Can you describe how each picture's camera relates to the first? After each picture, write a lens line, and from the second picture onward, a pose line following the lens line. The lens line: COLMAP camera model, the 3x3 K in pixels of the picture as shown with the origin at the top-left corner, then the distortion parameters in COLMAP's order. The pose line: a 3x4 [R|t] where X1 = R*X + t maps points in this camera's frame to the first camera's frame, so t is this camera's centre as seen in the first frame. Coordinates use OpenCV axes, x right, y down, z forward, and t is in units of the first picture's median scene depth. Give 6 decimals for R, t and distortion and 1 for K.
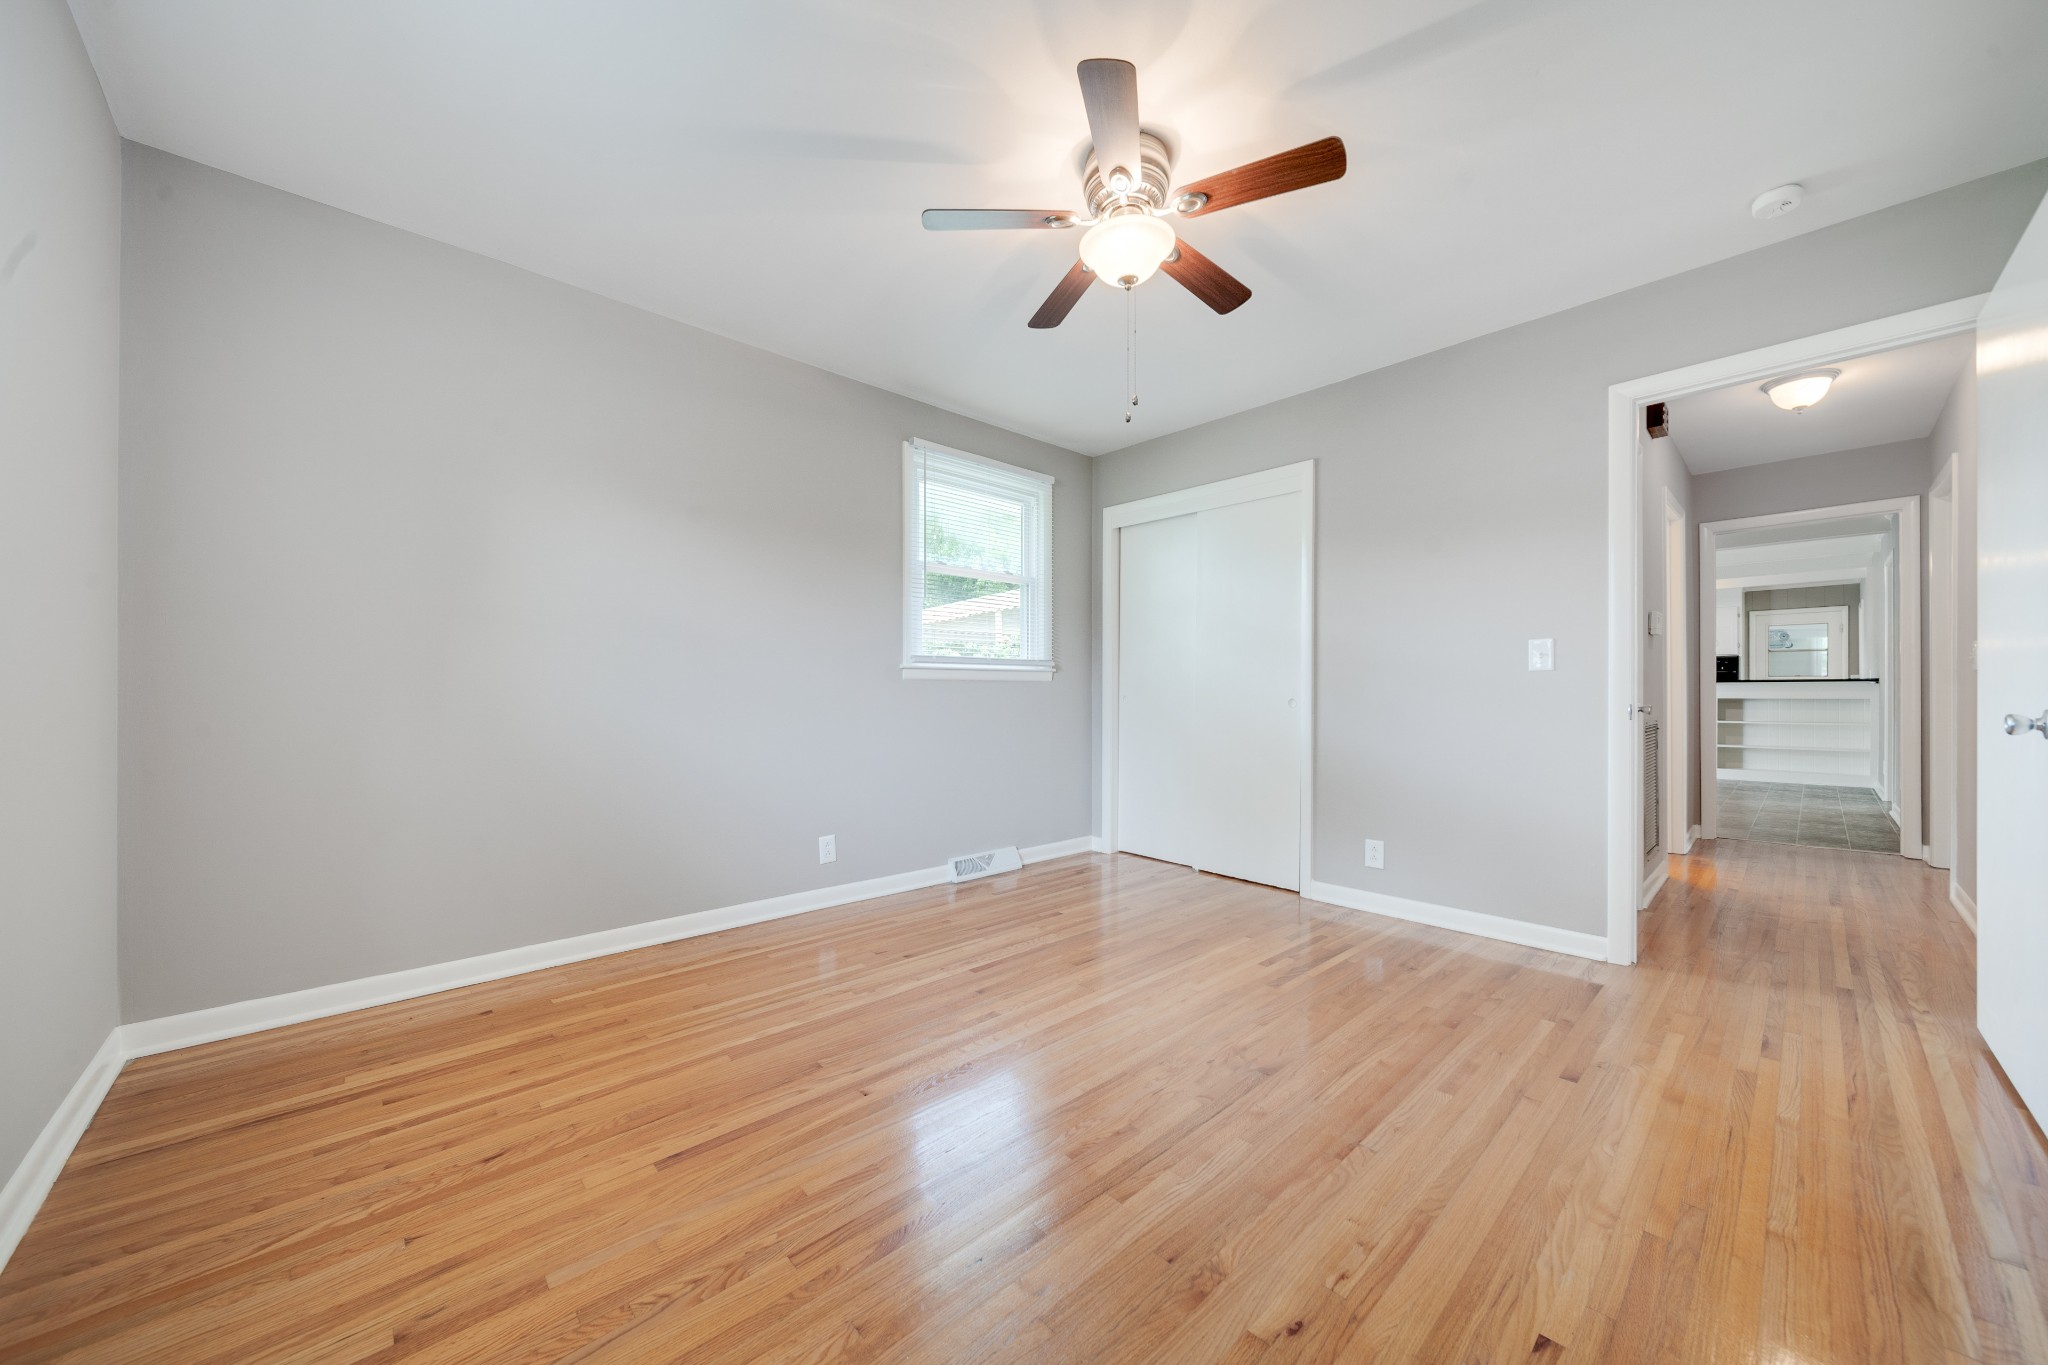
lens RADIAL K [[725.6, 0, 1024.0], [0, 725.6, 682.5], [0, 0, 1]] dist [0.000332, 0.000023]
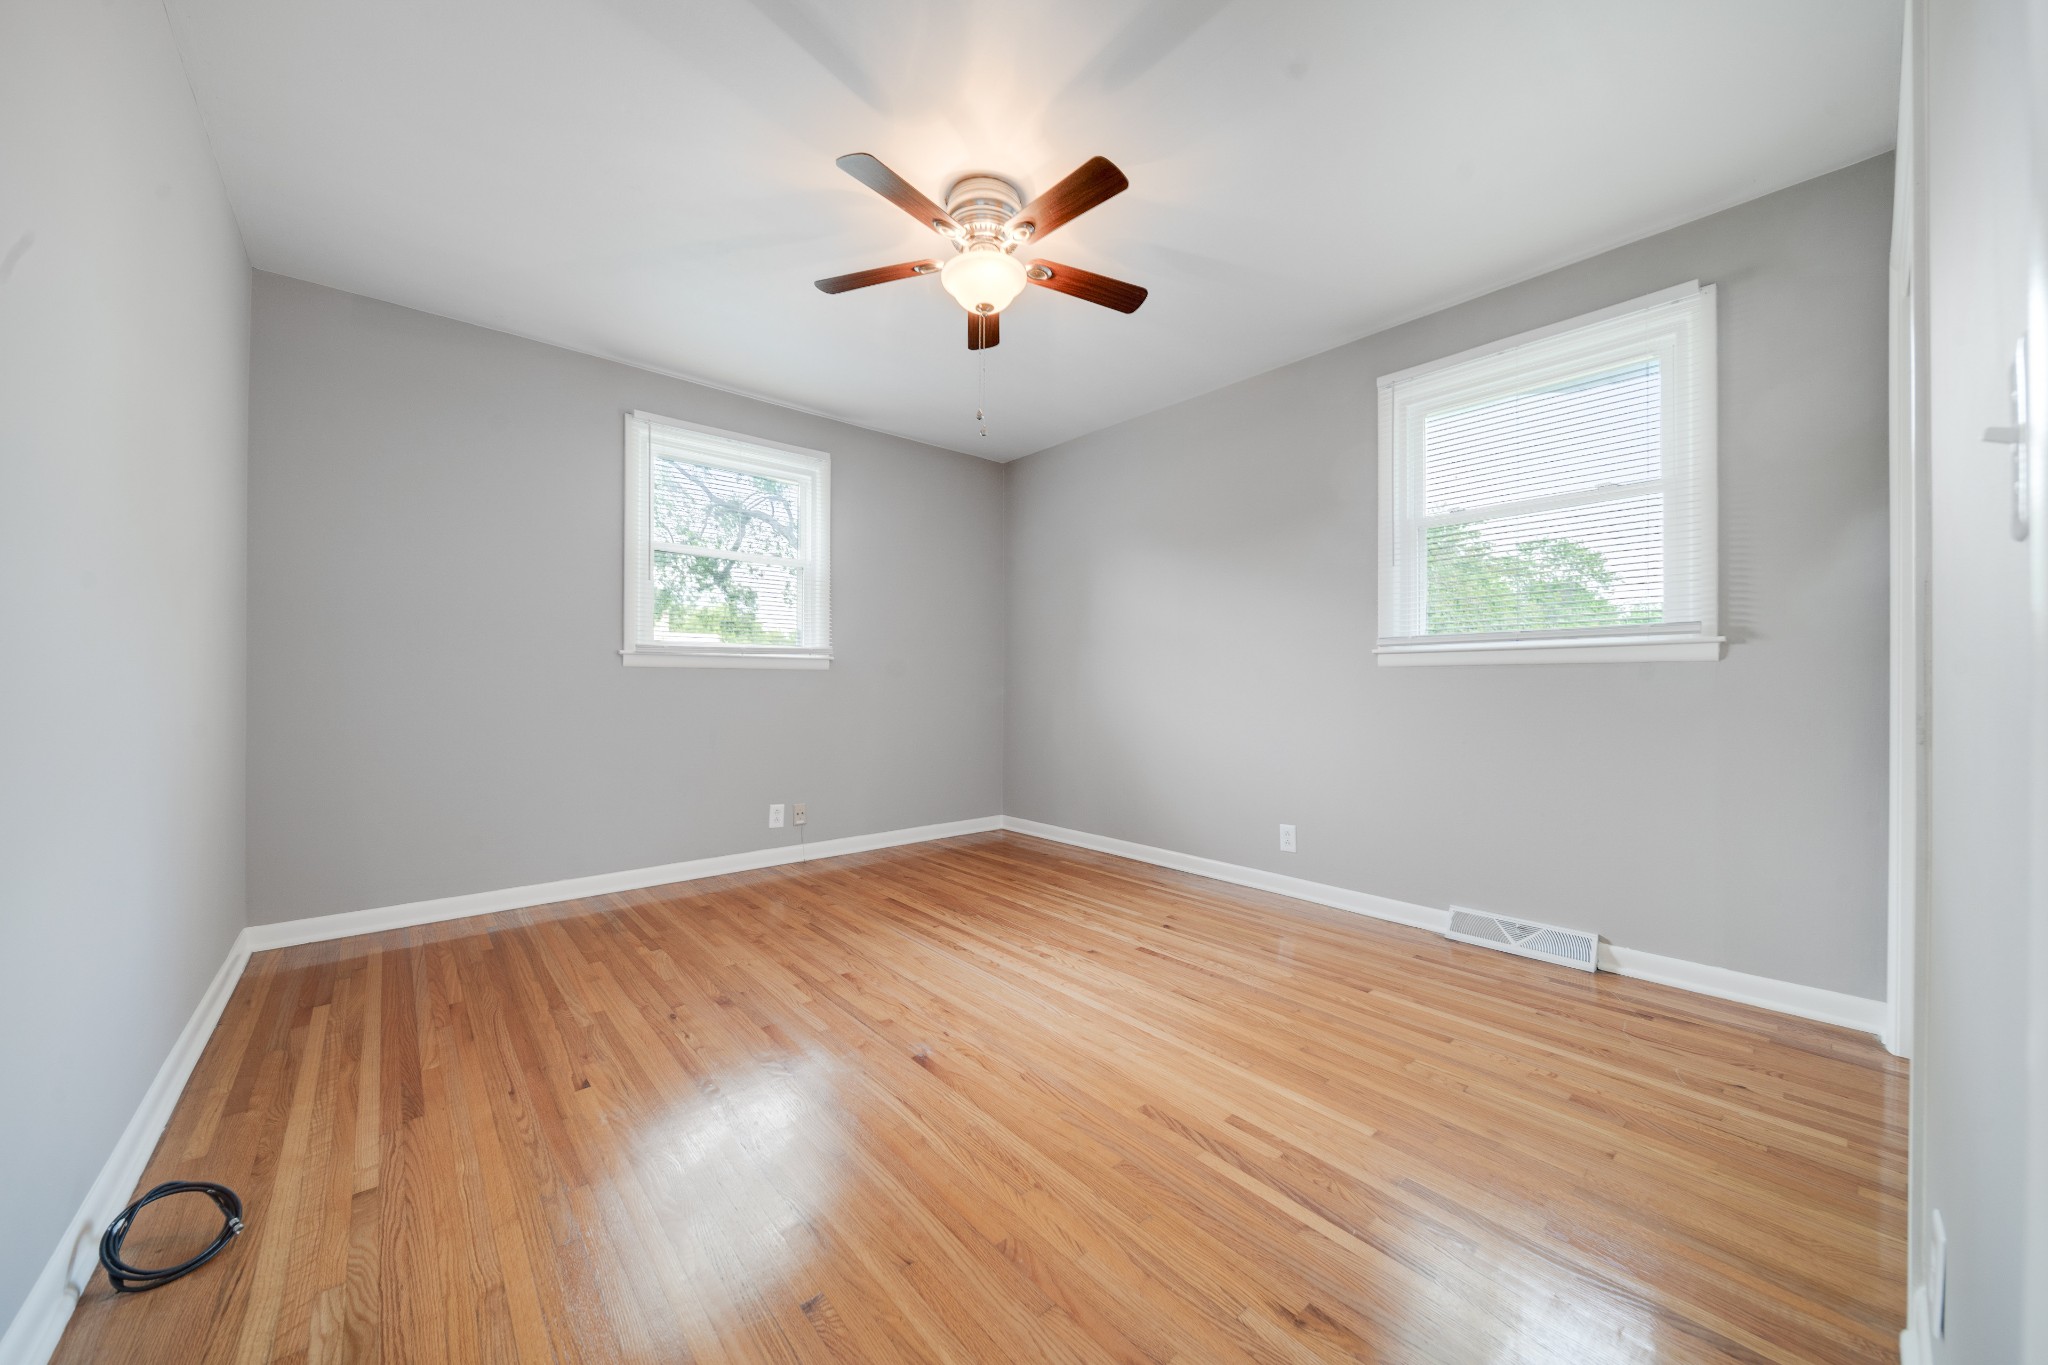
lens RADIAL K [[725.6, 0, 1024.0], [0, 725.6, 682.5], [0, 0, 1]] dist [0.000332, 0.000023]
pose [[-0.029801, -0.005528, -0.999541, 0.970129], [0.013084, 0.999897, -0.005920, 0.017357], [0.999470, -0.013254, -0.029725, 0.857052]]
